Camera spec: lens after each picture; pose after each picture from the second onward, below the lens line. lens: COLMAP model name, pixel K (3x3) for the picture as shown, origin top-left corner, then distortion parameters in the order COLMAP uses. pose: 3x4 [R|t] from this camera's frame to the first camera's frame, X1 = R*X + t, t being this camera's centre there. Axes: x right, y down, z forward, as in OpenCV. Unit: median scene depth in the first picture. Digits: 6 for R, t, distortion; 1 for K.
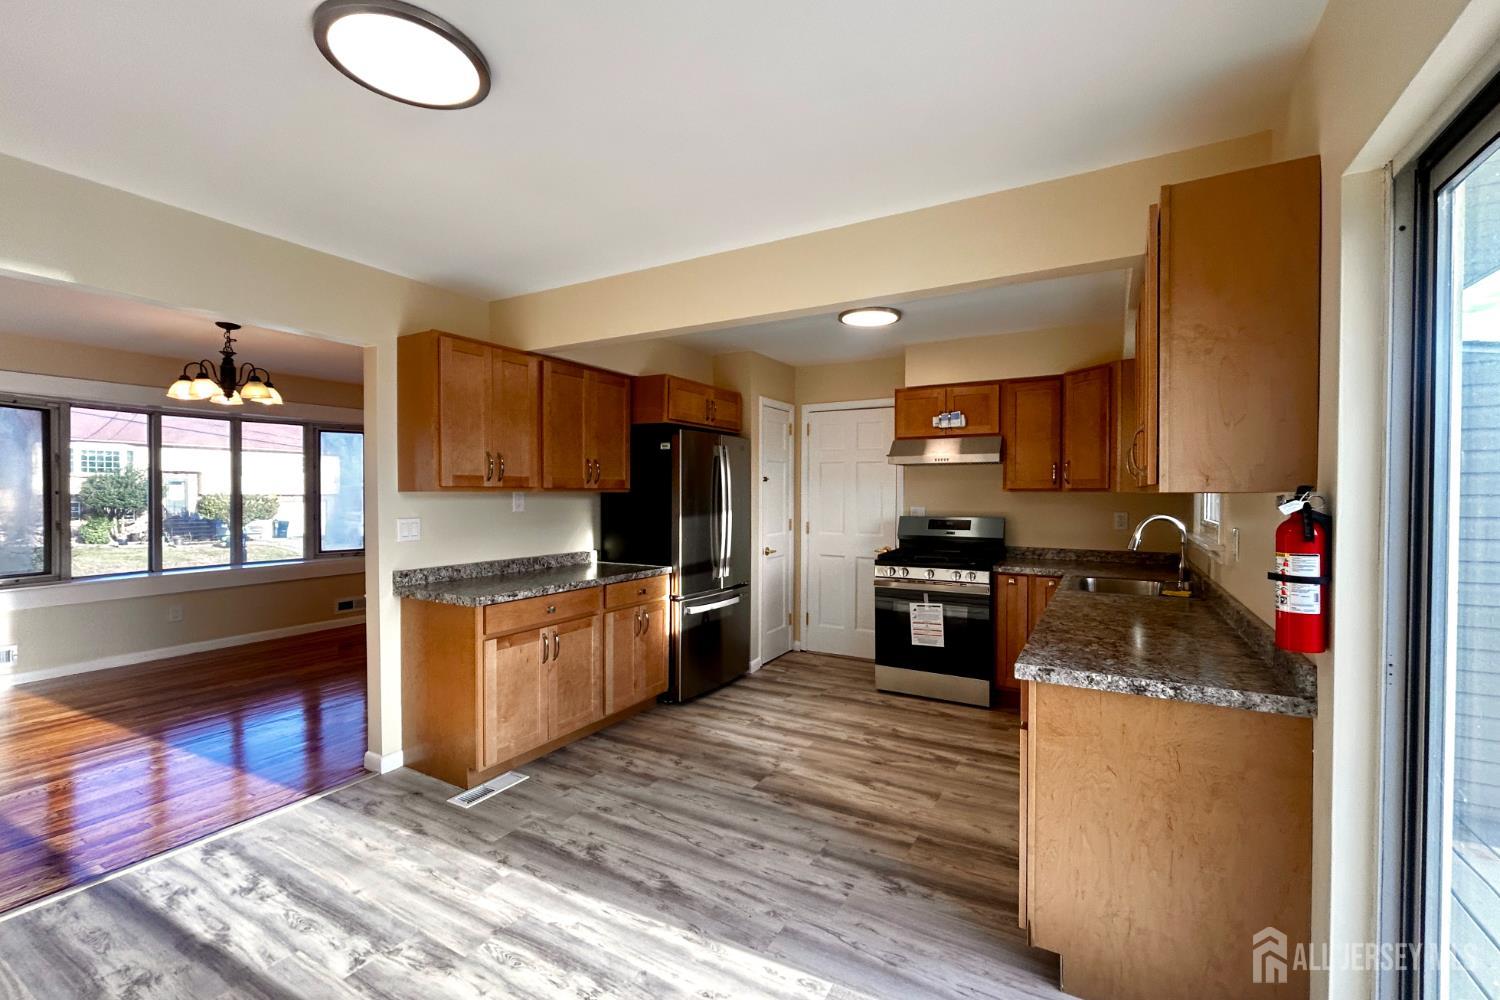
lens RADIAL K [[623.3, 0, 776.7], [0, 623.3, 497.2], [0, 0, 1]] dist [-0.000151, -0.000360]
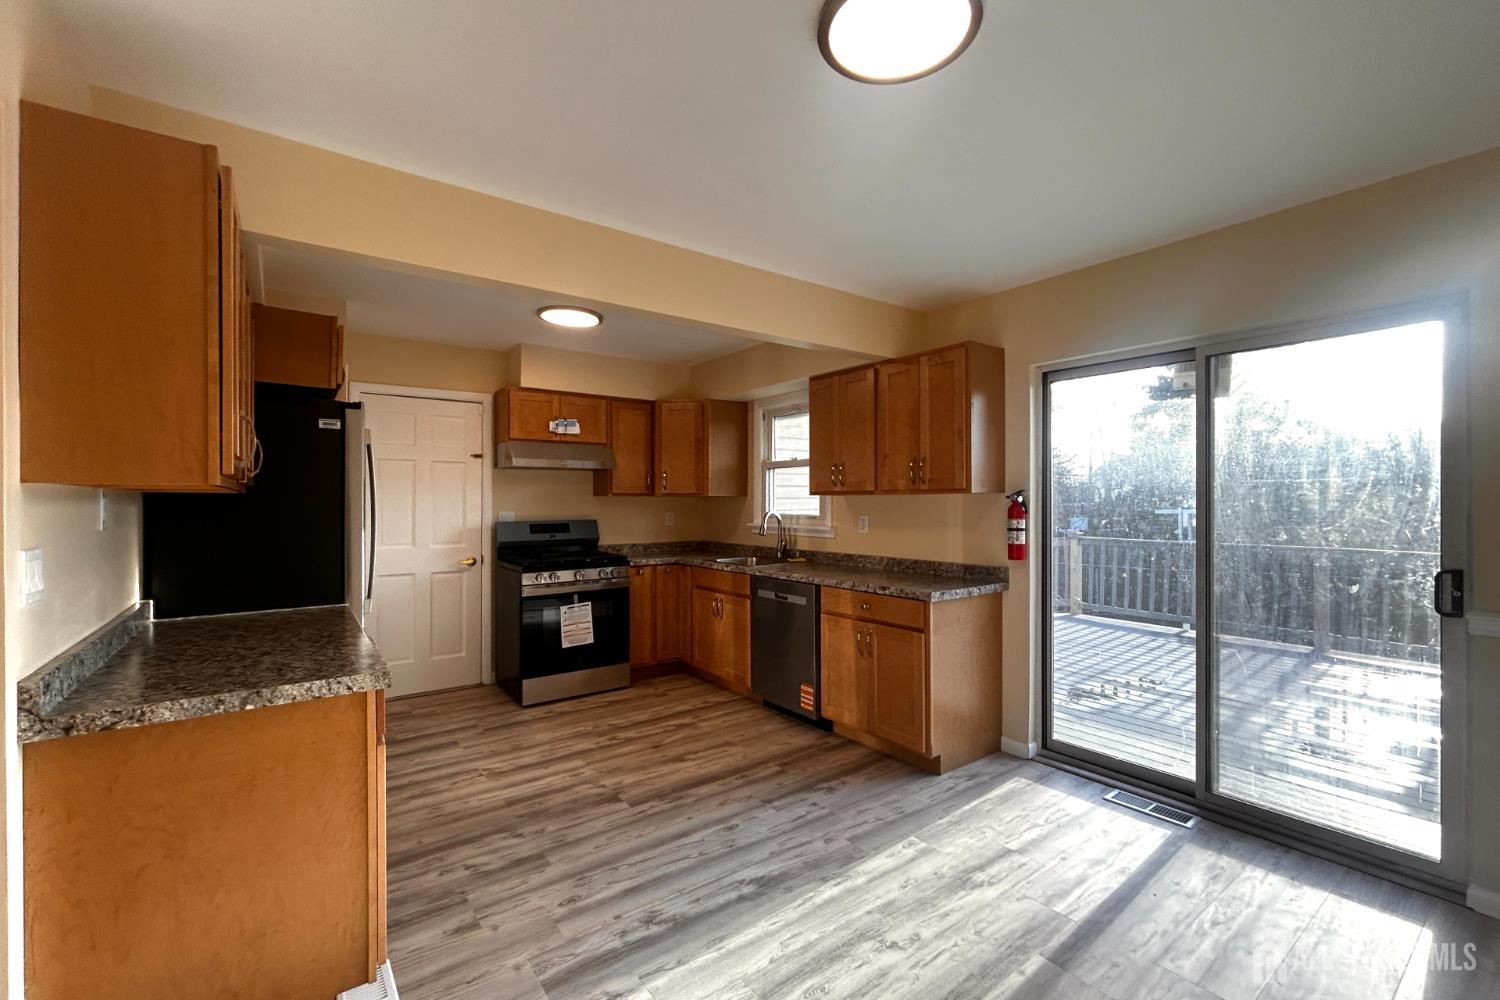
lens RADIAL K [[623.3, 0, 756.1], [0, 623.3, 499.1], [0, 0, 1]] dist [-0.000151, -0.000360]
pose [[0.428298, -0.000189, 0.903637, -0.776909], [0.011090, 0.999926, -0.005047, 0.008569], [-0.903569, 0.012183, 0.428269, 0.404780]]
